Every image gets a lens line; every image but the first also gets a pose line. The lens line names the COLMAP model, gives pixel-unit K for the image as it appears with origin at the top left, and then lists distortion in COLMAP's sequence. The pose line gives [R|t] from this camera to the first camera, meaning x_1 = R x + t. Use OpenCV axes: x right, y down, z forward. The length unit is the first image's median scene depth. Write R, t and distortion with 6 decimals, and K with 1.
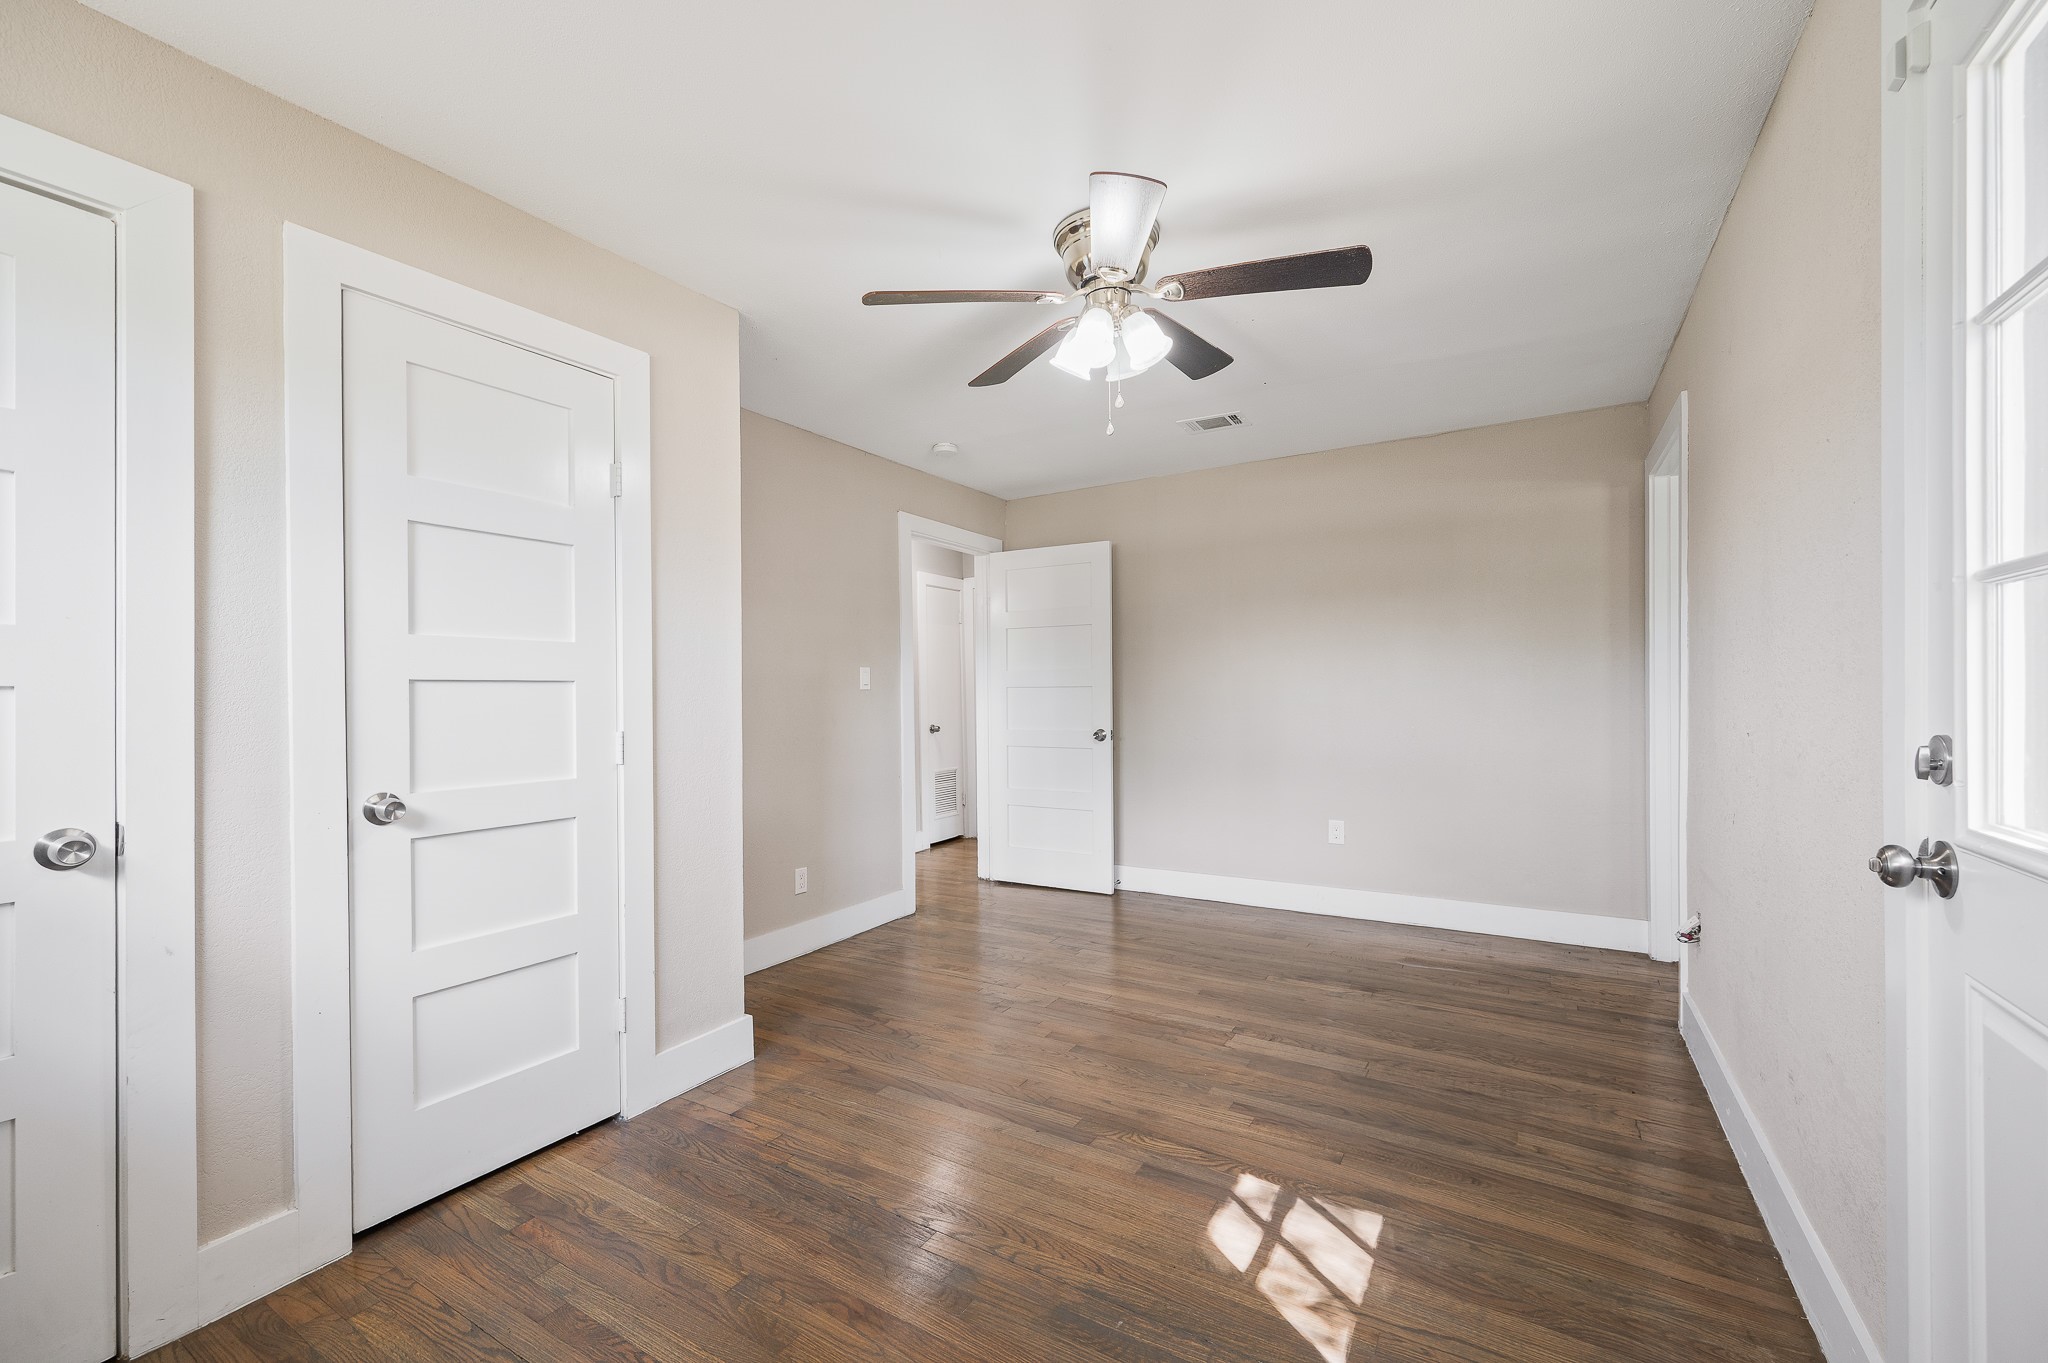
lens RADIAL K [[823.5, 0, 1030.0], [0, 823.5, 689.9], [0, 0, 1]] dist [-0.000308, 0.001716]
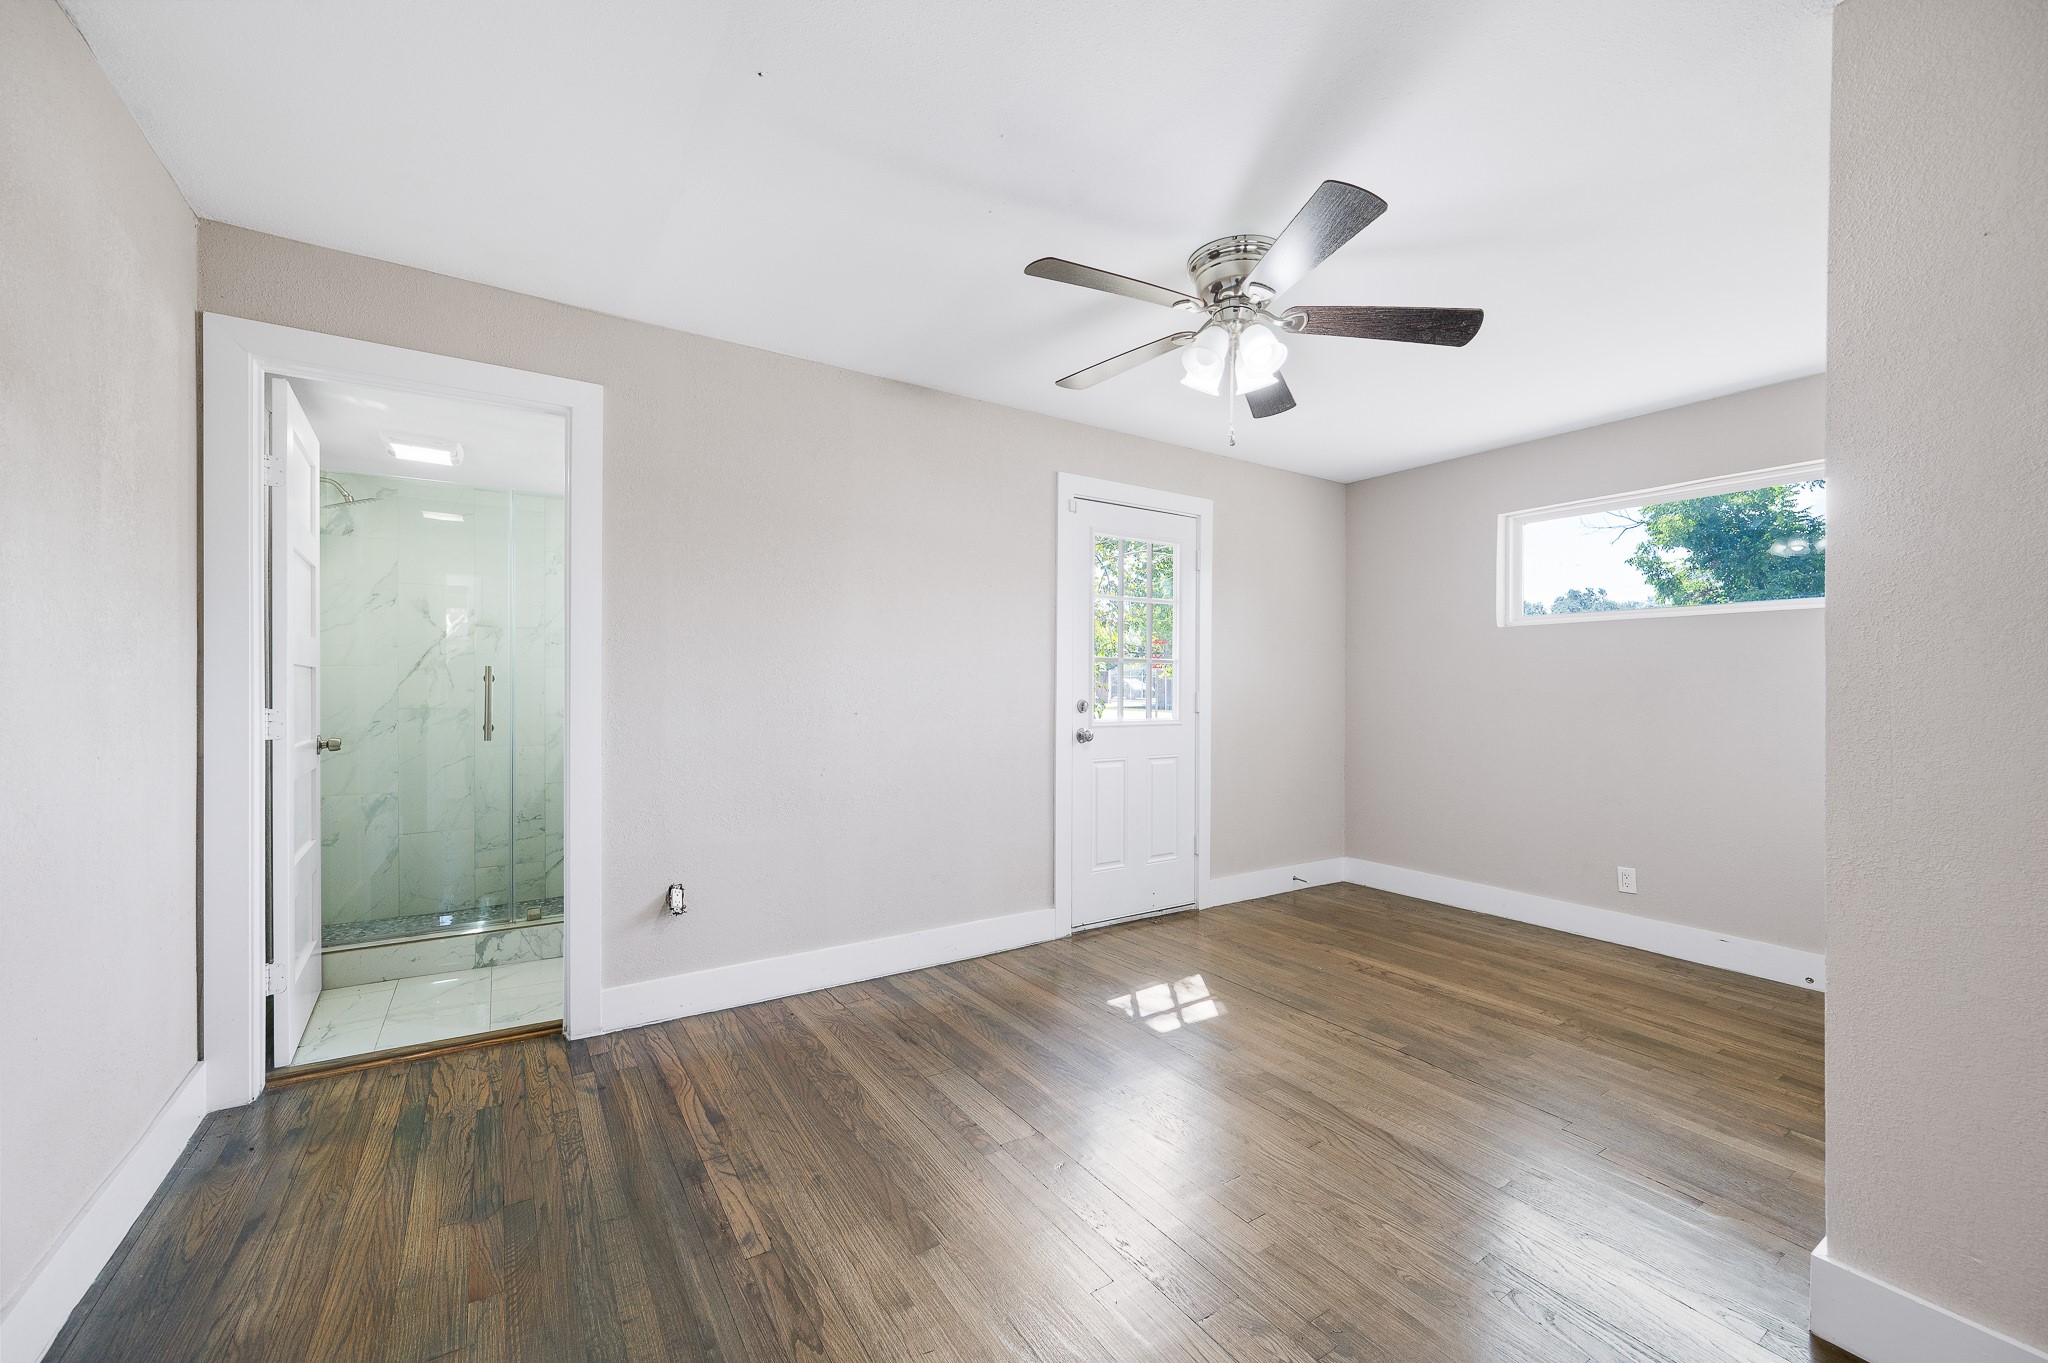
lens RADIAL K [[823.5, 0, 1015.9], [0, 823.5, 686.5], [0, 0, 1]] dist [-0.000308, 0.001716]
pose [[-0.901973, 0.001199, 0.431791, -0.133318], [-0.000205, 0.999995, -0.003206, 0.007866], [-0.431792, -0.002980, -0.901968, 2.644224]]
